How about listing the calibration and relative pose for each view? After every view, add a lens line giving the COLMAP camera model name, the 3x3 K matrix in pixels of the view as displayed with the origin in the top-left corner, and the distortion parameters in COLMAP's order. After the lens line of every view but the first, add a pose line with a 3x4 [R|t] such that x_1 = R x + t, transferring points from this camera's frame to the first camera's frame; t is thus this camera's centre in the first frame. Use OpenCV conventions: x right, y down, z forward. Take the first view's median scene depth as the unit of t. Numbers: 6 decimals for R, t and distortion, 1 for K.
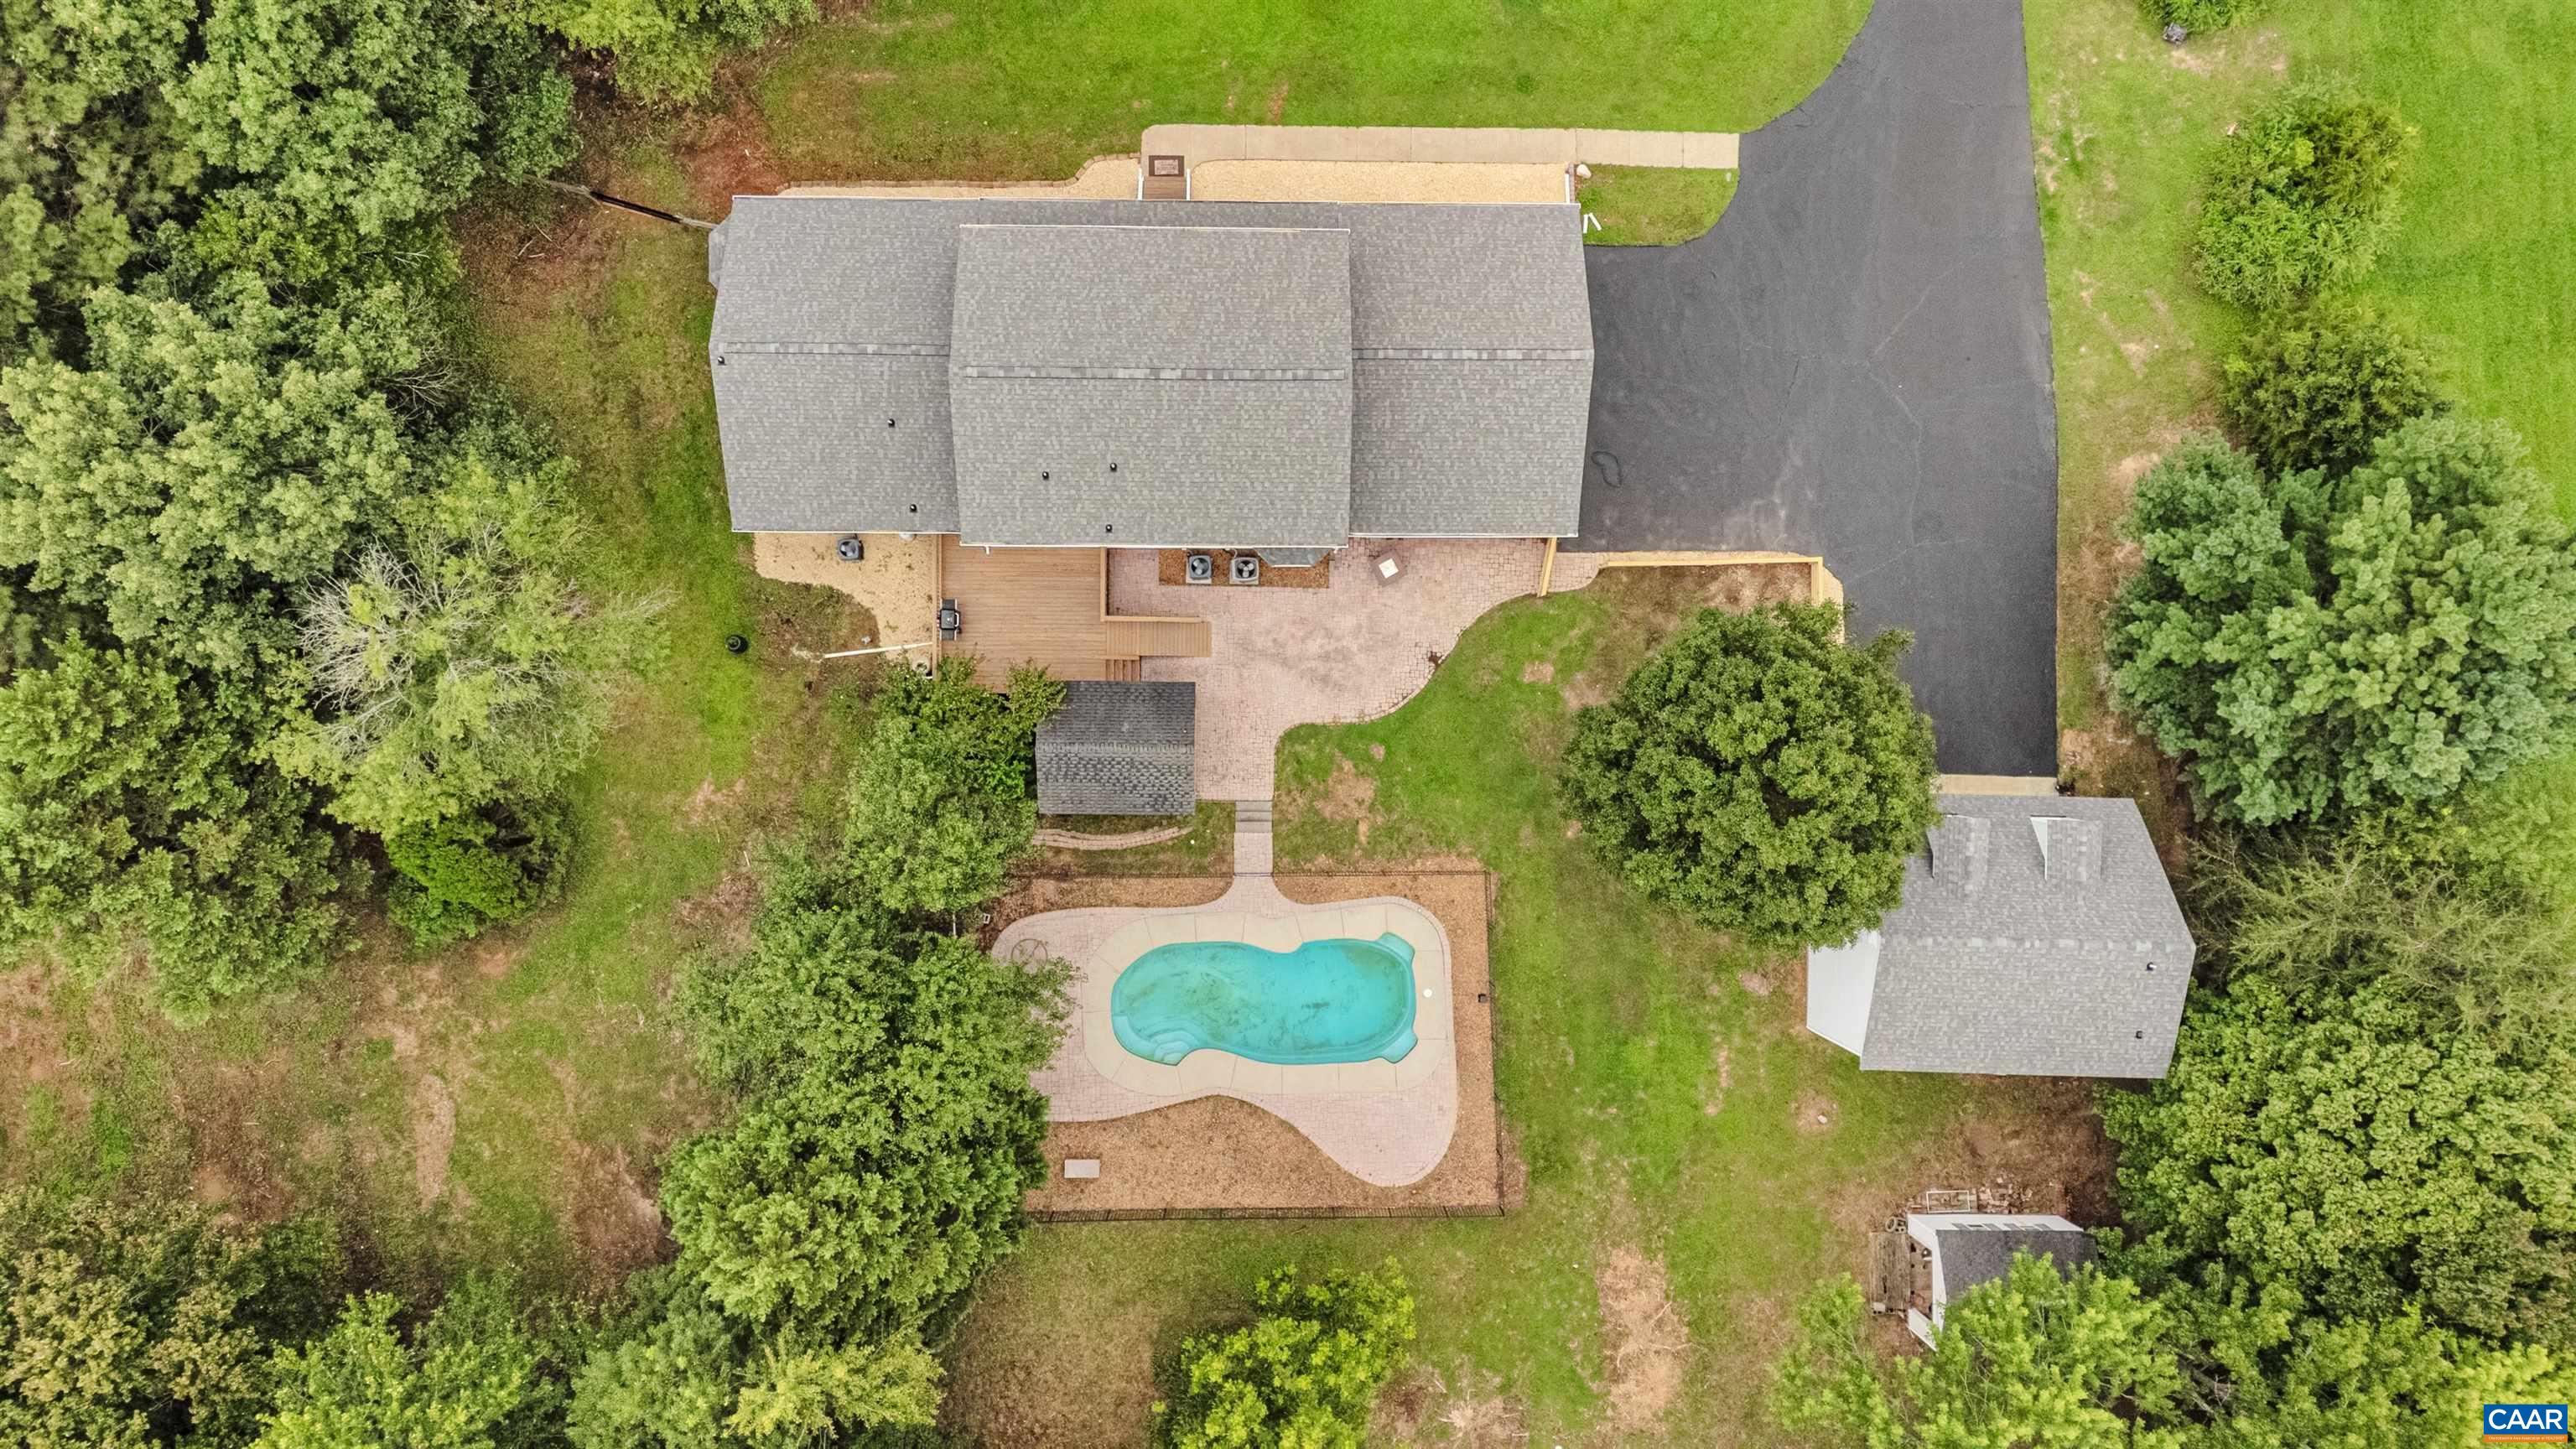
lens RADIAL K [[1955.1, 0, 1288.0], [0, 1955.1, 724.5], [0, 0, 1]] dist [0.012796, 0.000781]
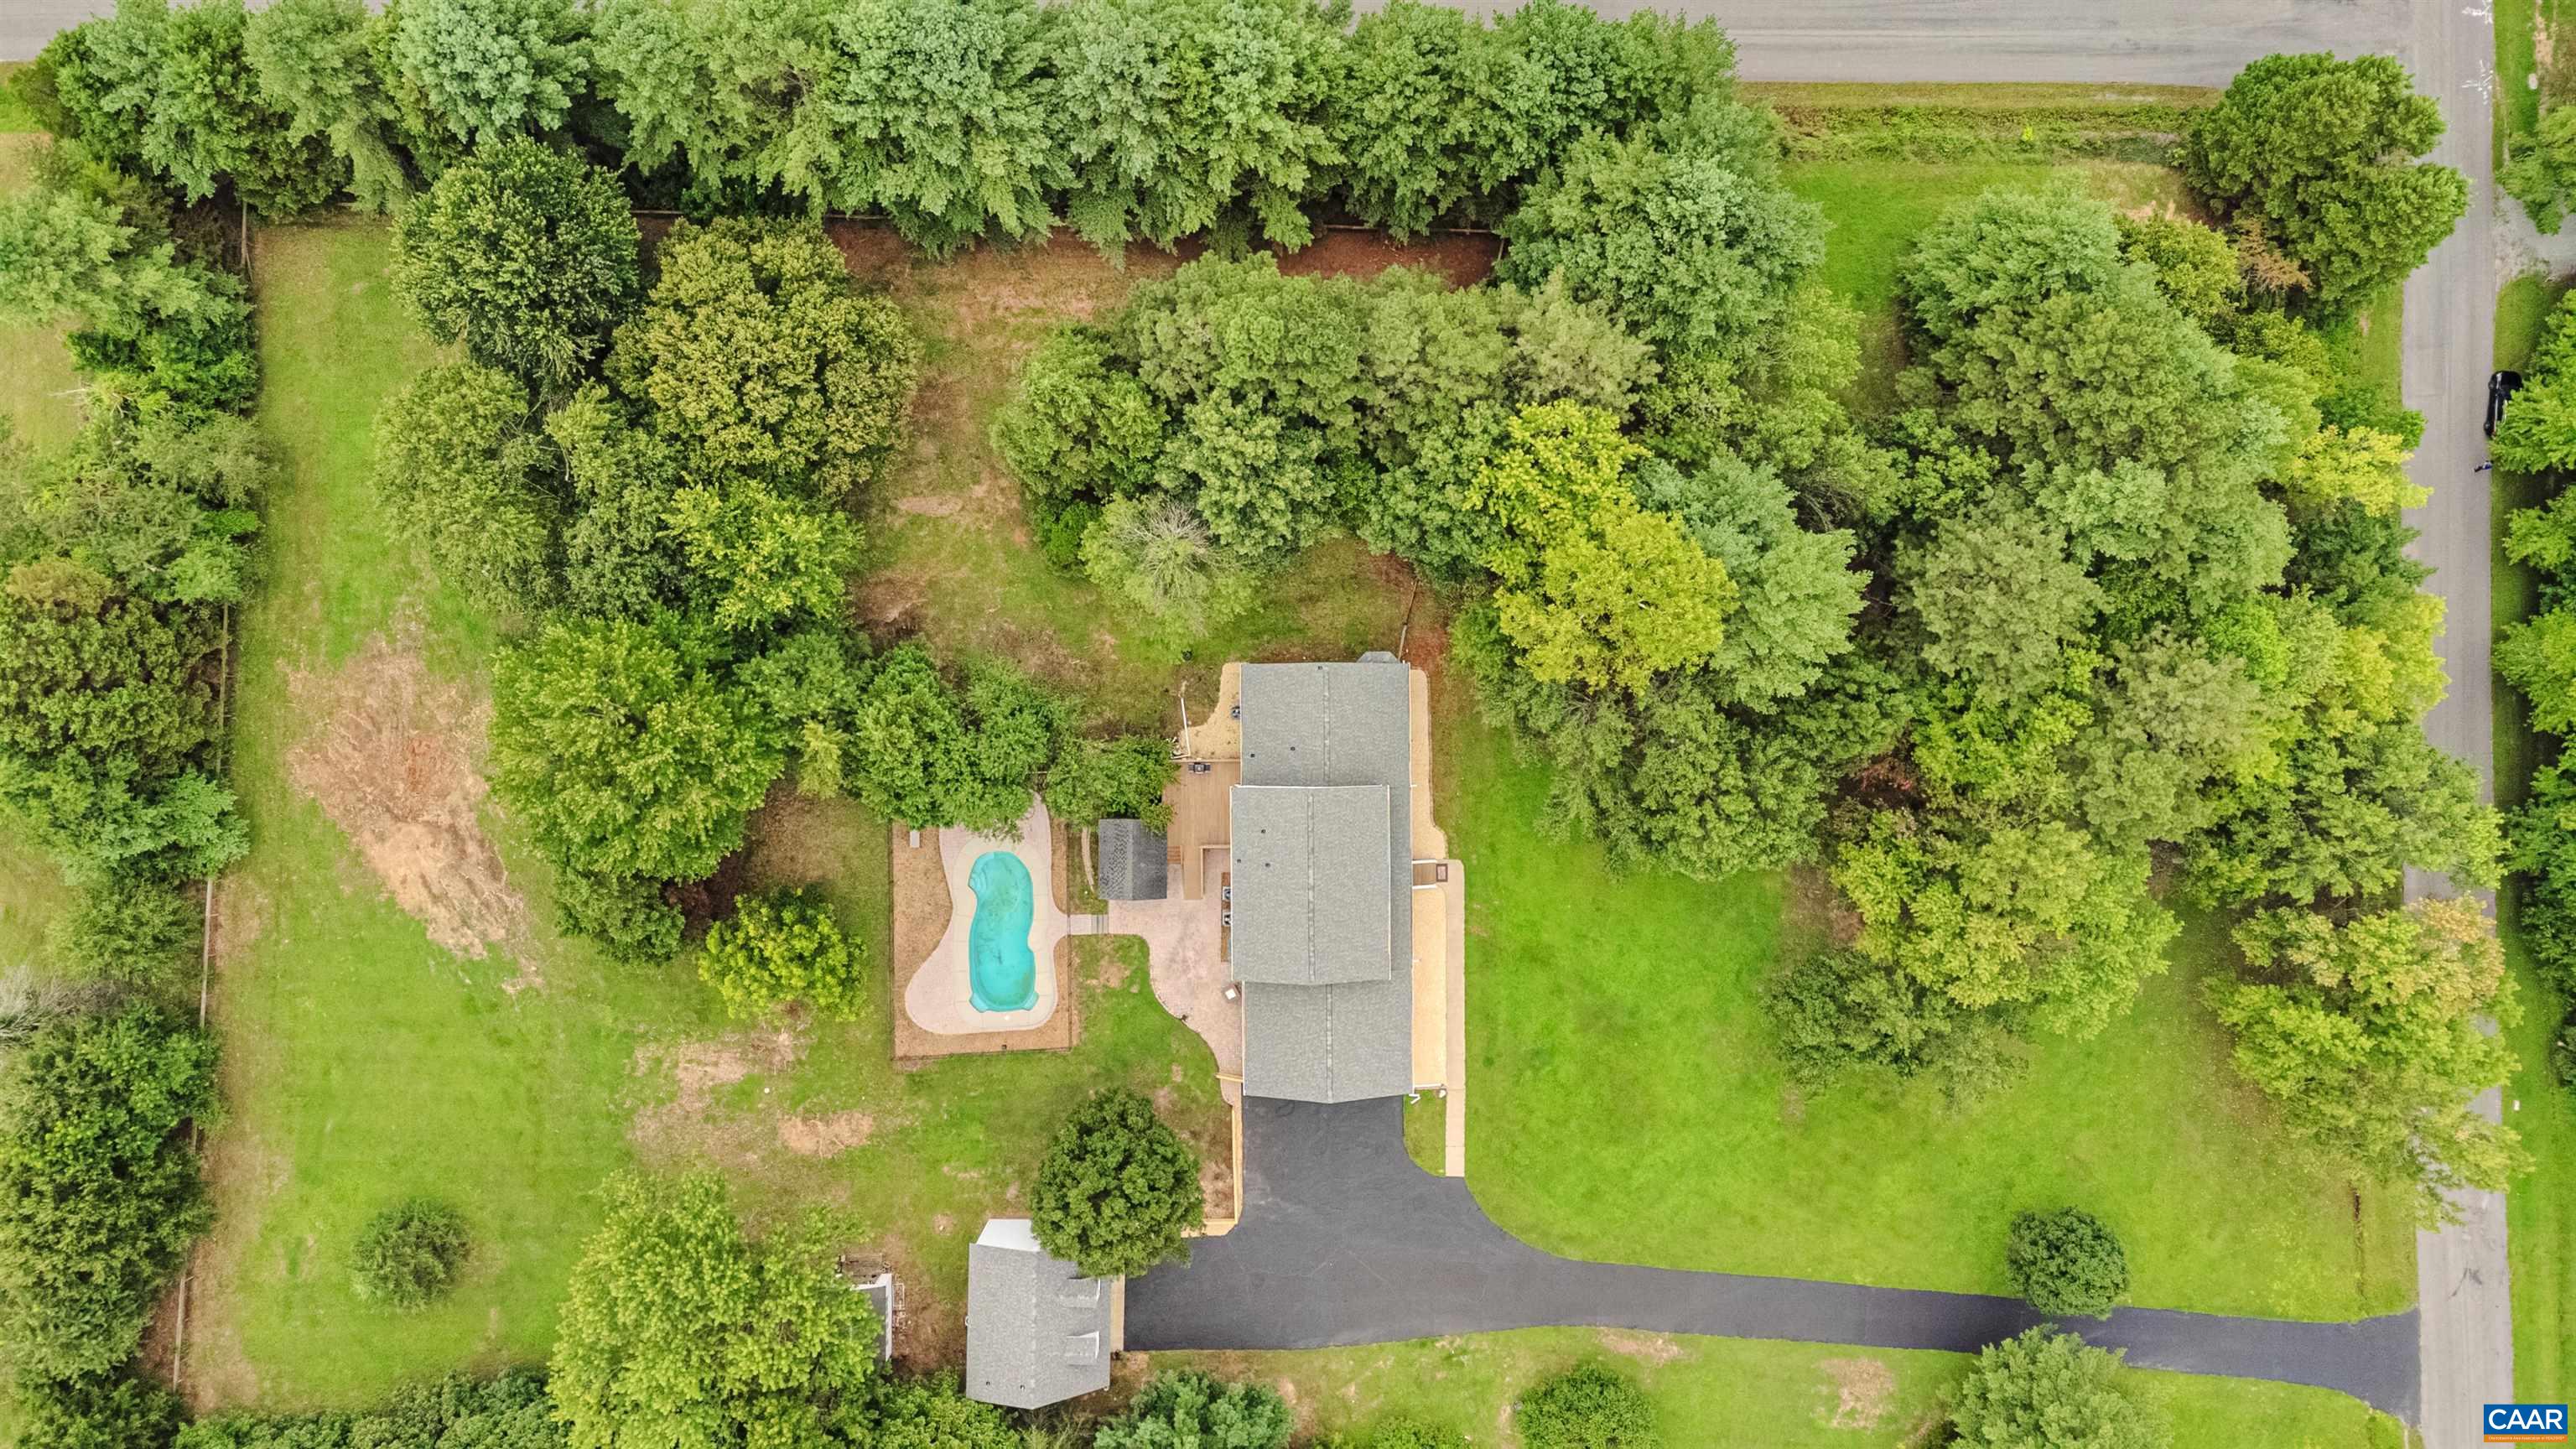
lens RADIAL K [[1942.3, 0, 1288.0], [0, 1942.3, 724.5], [0, 0, 1]] dist [0.077698, -0.002110]
pose [[0.008780, 0.999922, -0.008895, -0.196721], [-0.999834, 0.008637, -0.016037, -0.109519], [-0.015959, 0.009034, 0.999832, -0.914757]]
